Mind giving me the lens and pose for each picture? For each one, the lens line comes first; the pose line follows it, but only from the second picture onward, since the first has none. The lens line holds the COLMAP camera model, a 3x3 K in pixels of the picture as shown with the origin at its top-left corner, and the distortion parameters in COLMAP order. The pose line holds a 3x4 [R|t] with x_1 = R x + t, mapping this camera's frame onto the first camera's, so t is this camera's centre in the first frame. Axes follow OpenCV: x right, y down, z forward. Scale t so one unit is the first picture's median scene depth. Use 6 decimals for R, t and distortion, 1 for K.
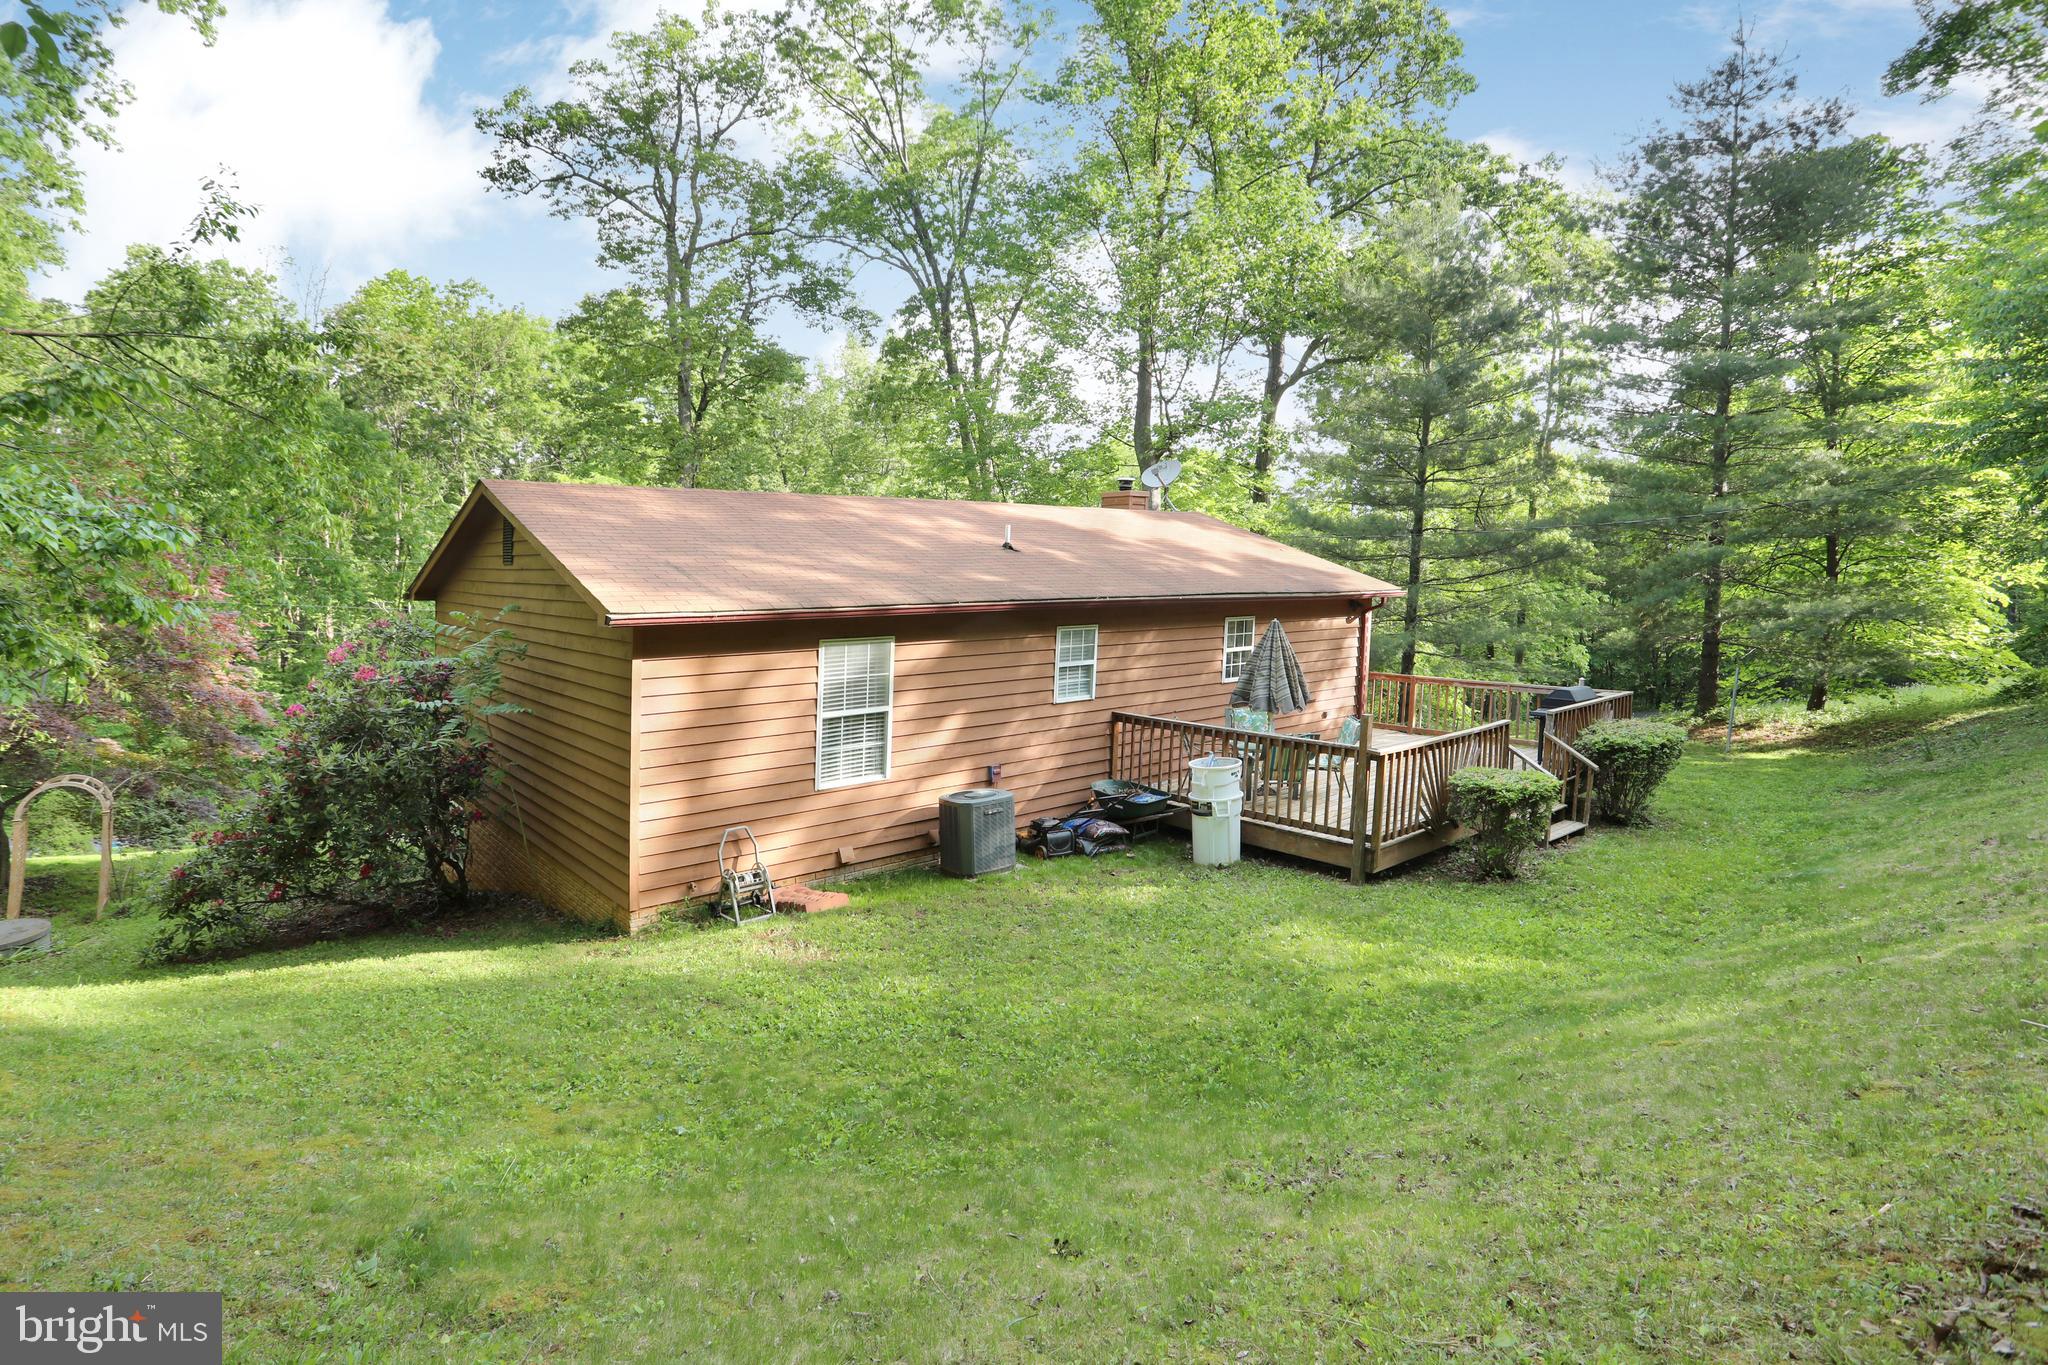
lens RADIAL K [[1024.5, 0, 1023.7], [0, 1024.5, 692.6], [0, 0, 1]] dist [-0.063230, 0.024242]
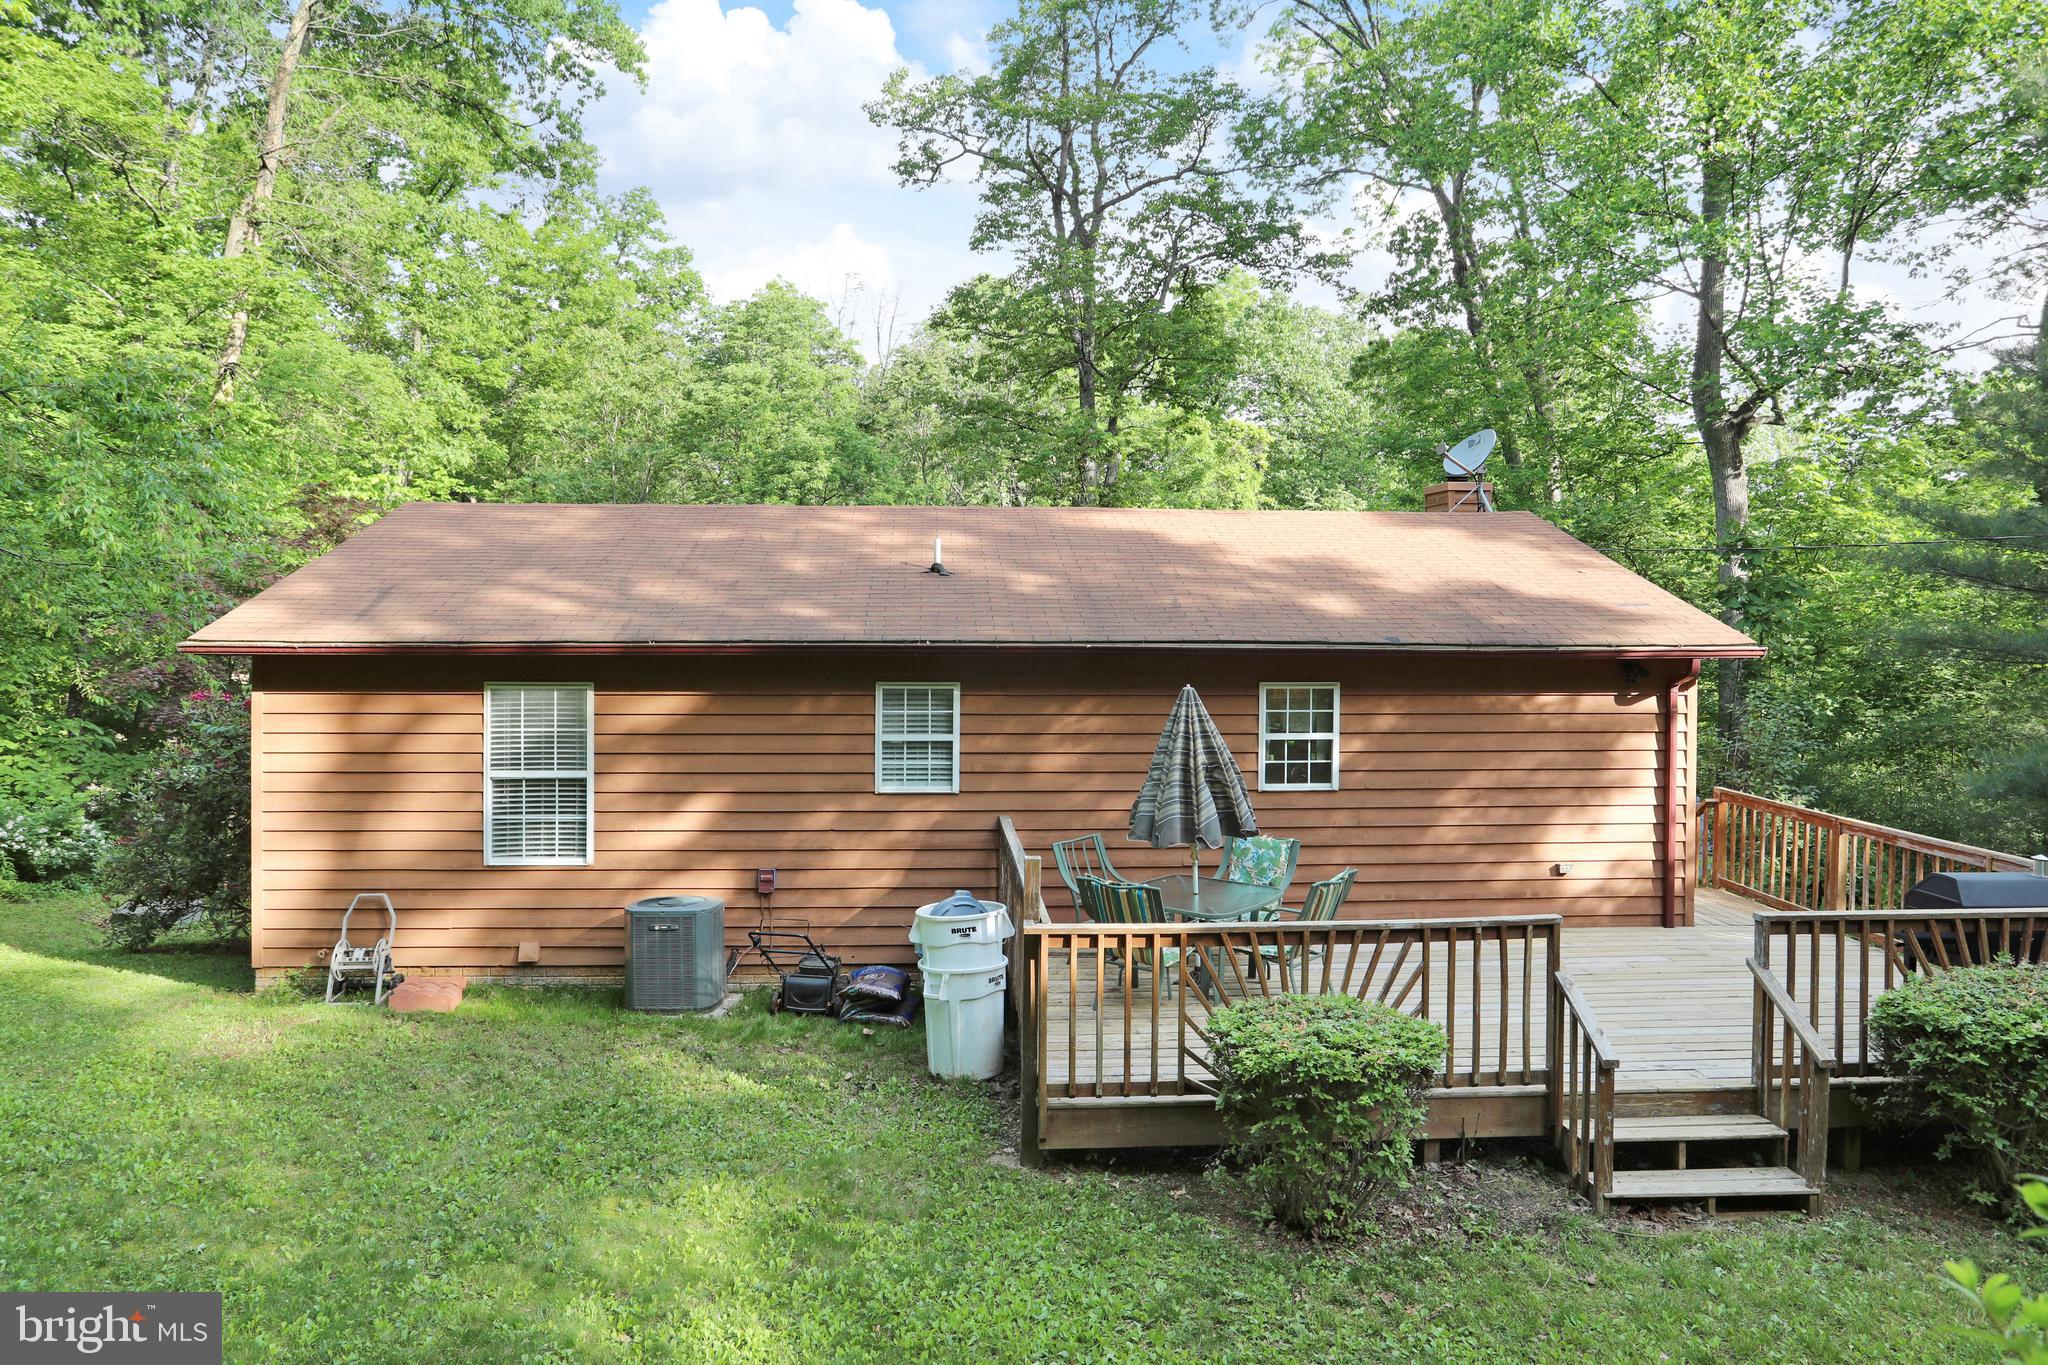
lens RADIAL K [[1297.1, 0, 1025.6], [0, 1297.1, 674.4], [0, 0, 1]] dist [-0.038626, -0.001120]
pose [[0.797448, 0.040795, -0.602007, 0.660597], [-0.080616, 0.995970, -0.039296, -0.044792], [0.597978, 0.079868, 0.797524, 0.369147]]
